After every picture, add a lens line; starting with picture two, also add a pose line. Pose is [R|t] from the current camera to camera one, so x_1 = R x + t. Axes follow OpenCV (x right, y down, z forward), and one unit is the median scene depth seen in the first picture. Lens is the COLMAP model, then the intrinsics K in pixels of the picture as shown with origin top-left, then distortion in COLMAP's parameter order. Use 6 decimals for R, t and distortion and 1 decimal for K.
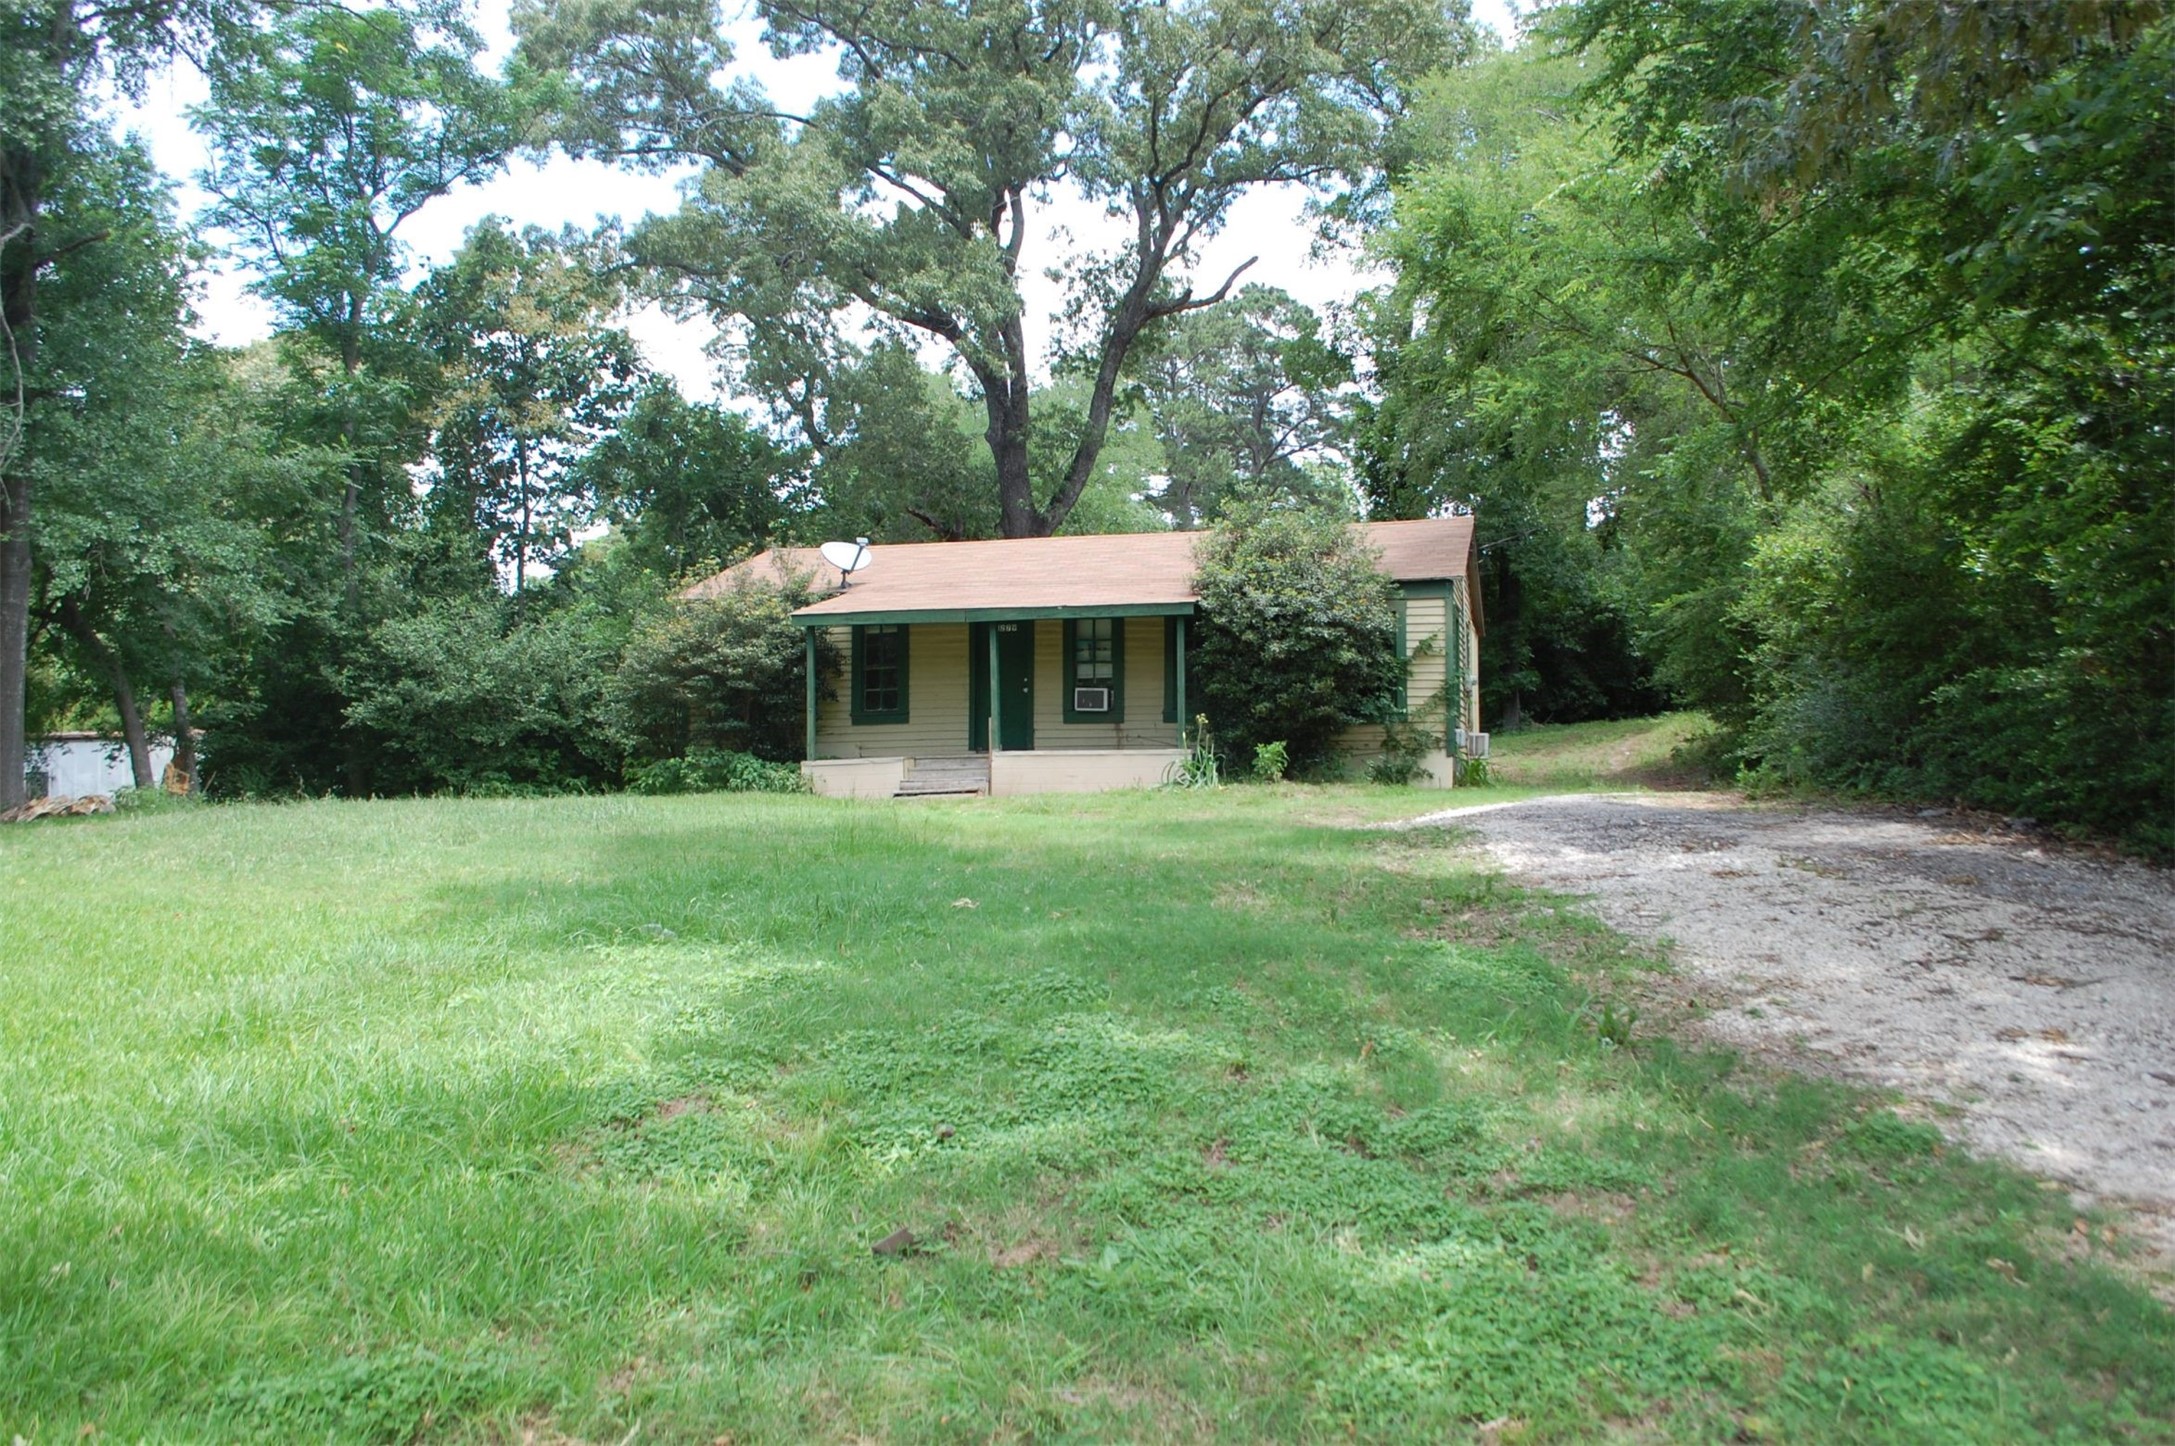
lens RADIAL K [[1704.5, 0, 1080.8], [0, 1704.5, 740.3], [0, 0, 1]] dist [-0.121472, -0.009173]
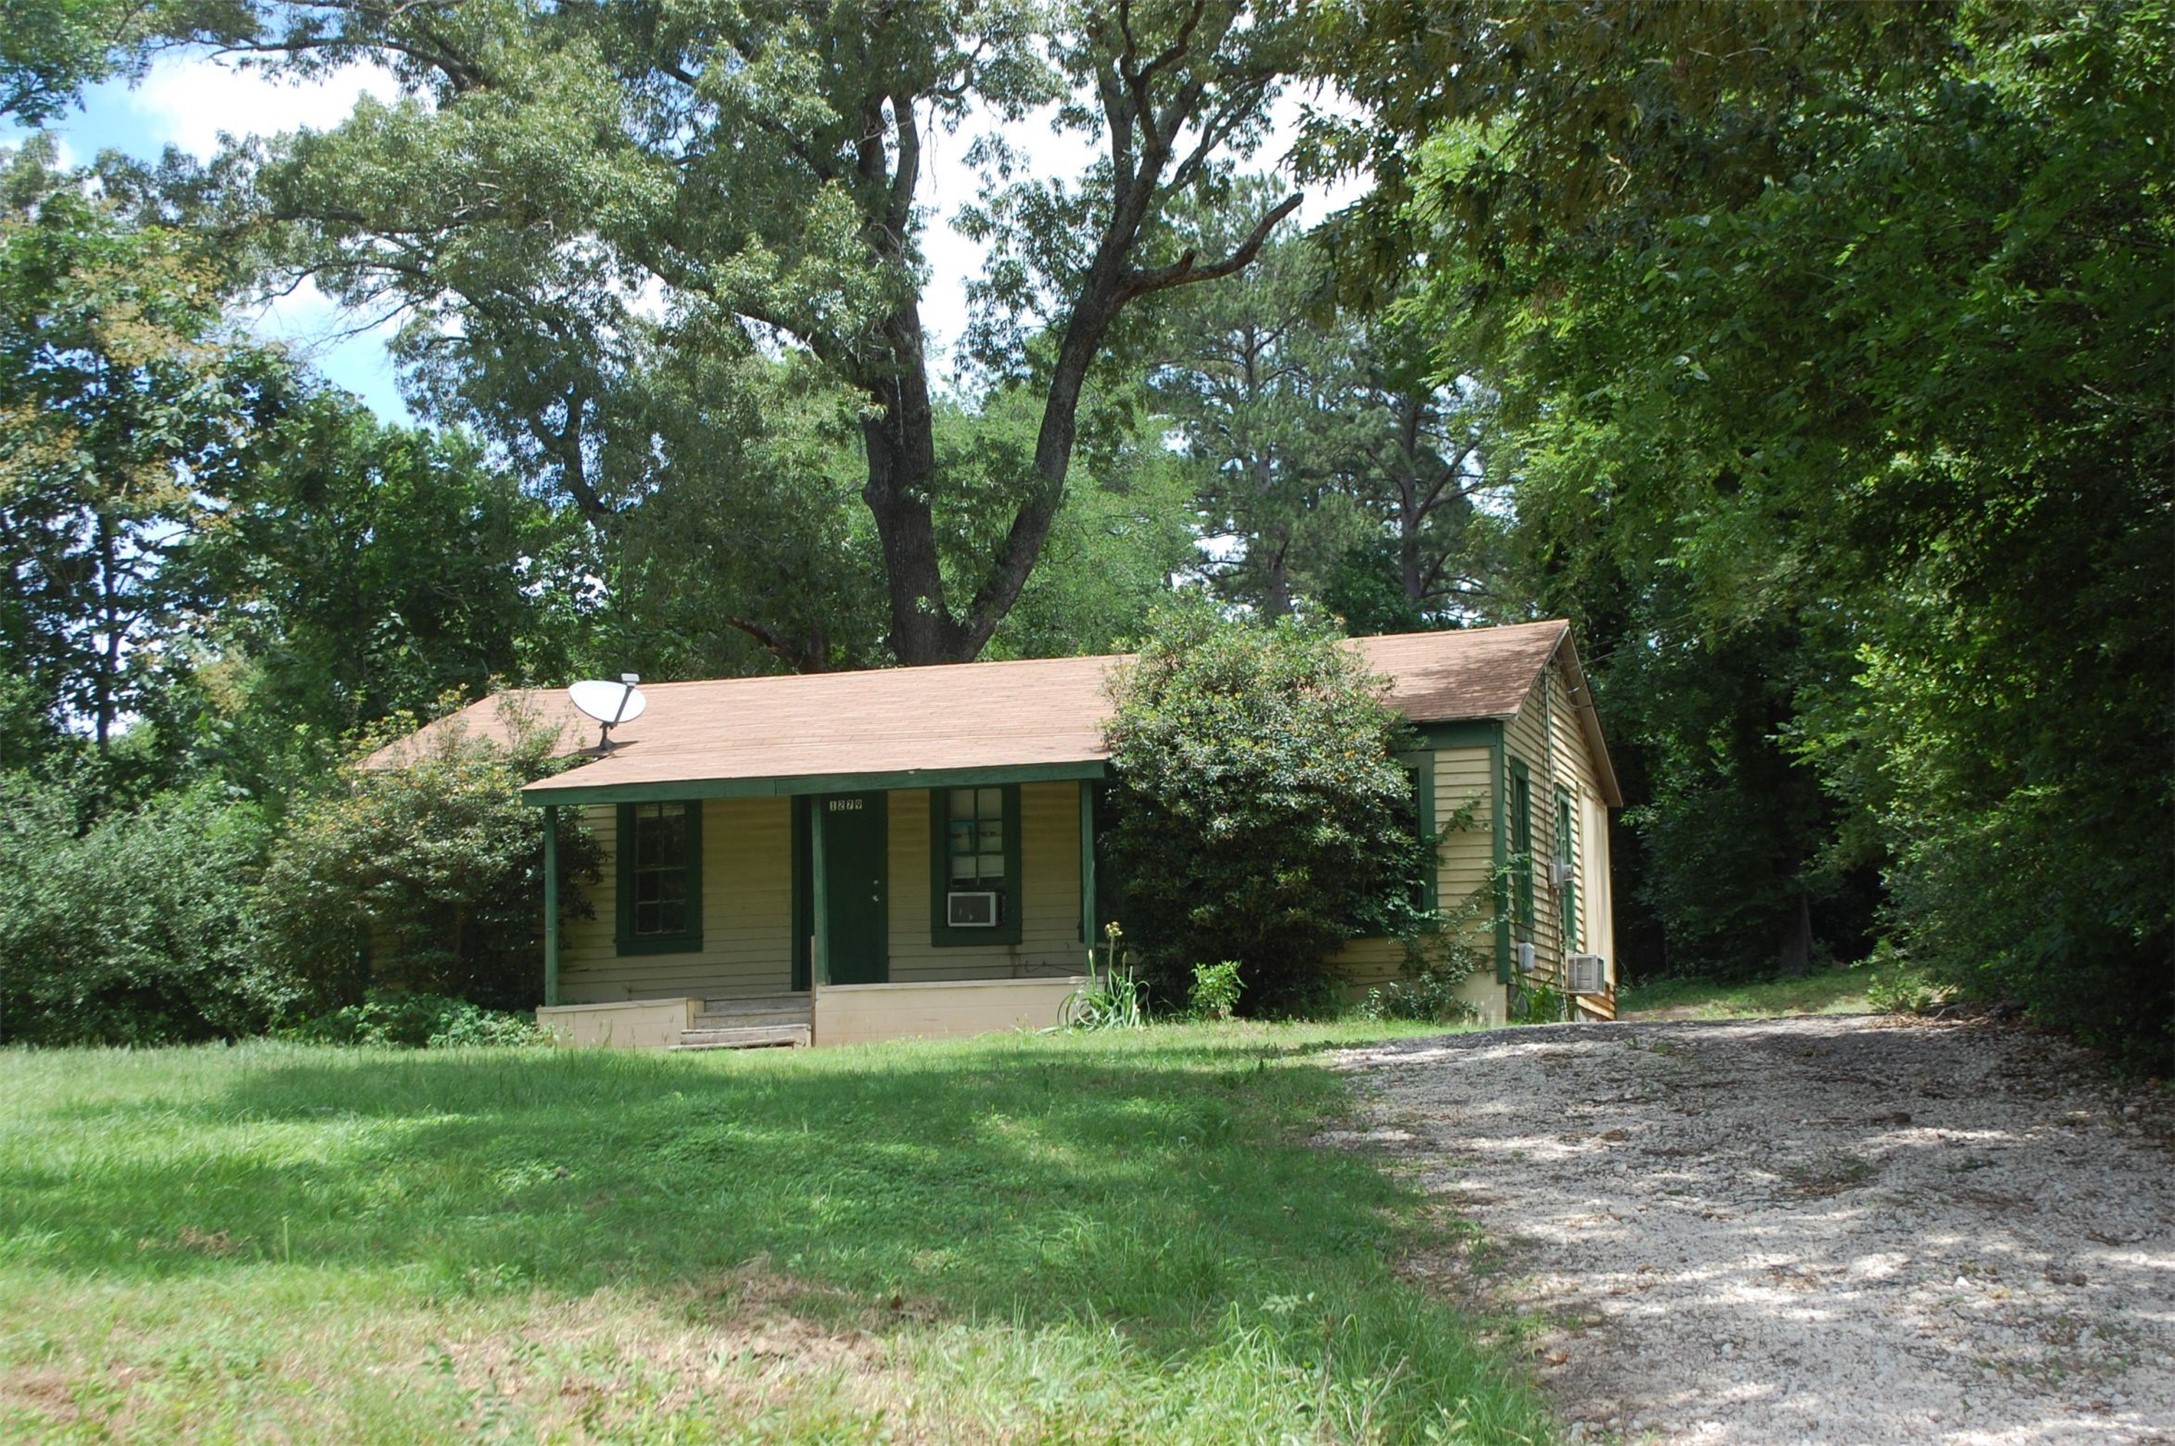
lens RADIAL K [[3340.3, 0, 1090.9], [0, 3340.3, 718.5], [0, 0, 1]] dist [-0.146741, 0.000000]
pose [[0.999703, -0.019343, -0.014812, 0.051962], [0.017818, 0.995128, -0.096971, 0.020451], [0.016615, 0.096678, 0.995177, -0.215292]]
